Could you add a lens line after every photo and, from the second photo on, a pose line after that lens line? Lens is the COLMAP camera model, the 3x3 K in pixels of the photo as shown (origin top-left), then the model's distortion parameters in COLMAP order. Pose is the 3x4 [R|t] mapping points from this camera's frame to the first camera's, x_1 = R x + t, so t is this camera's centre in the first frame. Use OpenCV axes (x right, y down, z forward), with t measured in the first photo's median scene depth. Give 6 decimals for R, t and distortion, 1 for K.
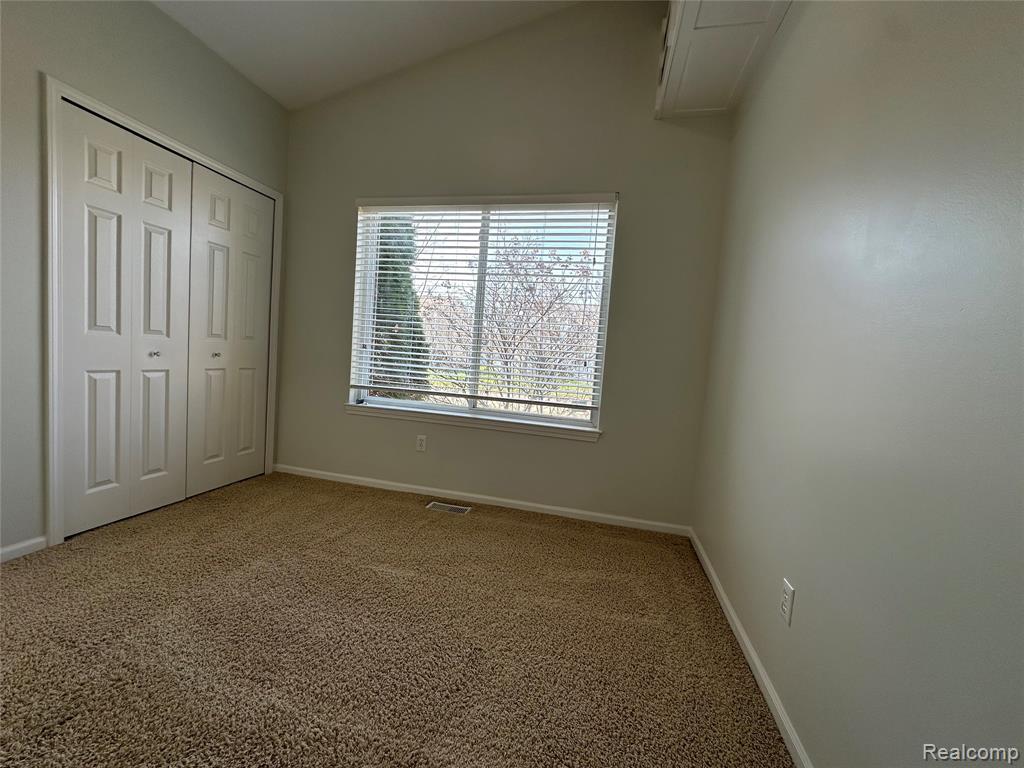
lens RADIAL K [[408.8, 0, 513.7], [0, 408.8, 385.0], [0, 0, 1]] dist [-0.000779, 0.000583]
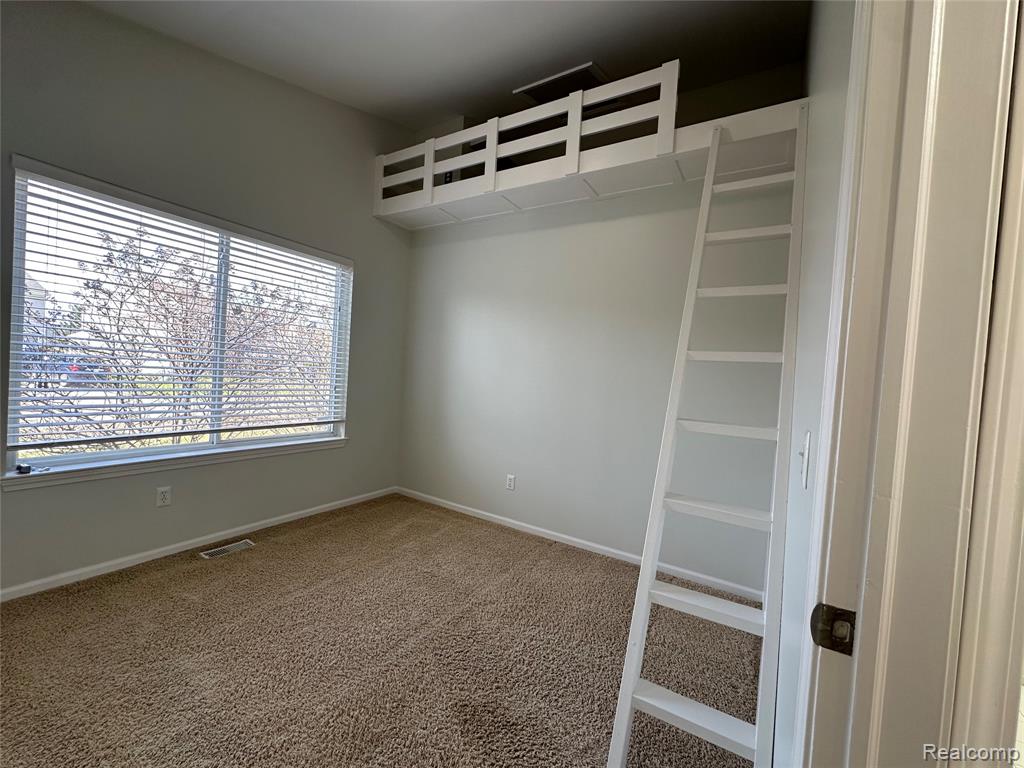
lens RADIAL K [[408.8, 0, 513.1], [0, 408.8, 393.2], [0, 0, 1]] dist [-0.000779, 0.000583]
pose [[0.327739, -0.096403, 0.939837, -0.862982], [0.038396, 0.995318, 0.088705, -0.129811], [-0.943988, 0.007013, 0.329906, 0.055264]]
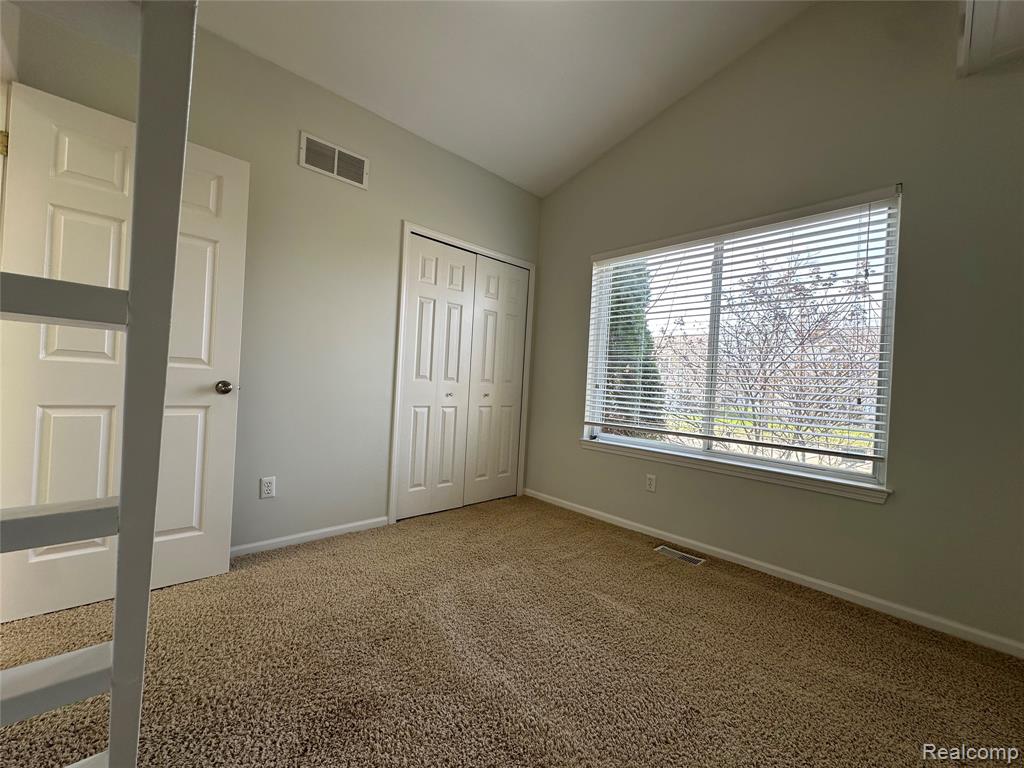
lens RADIAL K [[408.8, 0, 515.7], [0, 408.8, 385.3], [0, 0, 1]] dist [-0.000779, 0.000583]
pose [[0.839412, -0.024771, -0.542931, 0.048125], [-0.029335, 0.995440, -0.090770, 0.009278], [0.542703, 0.092120, 0.834857, -0.025426]]
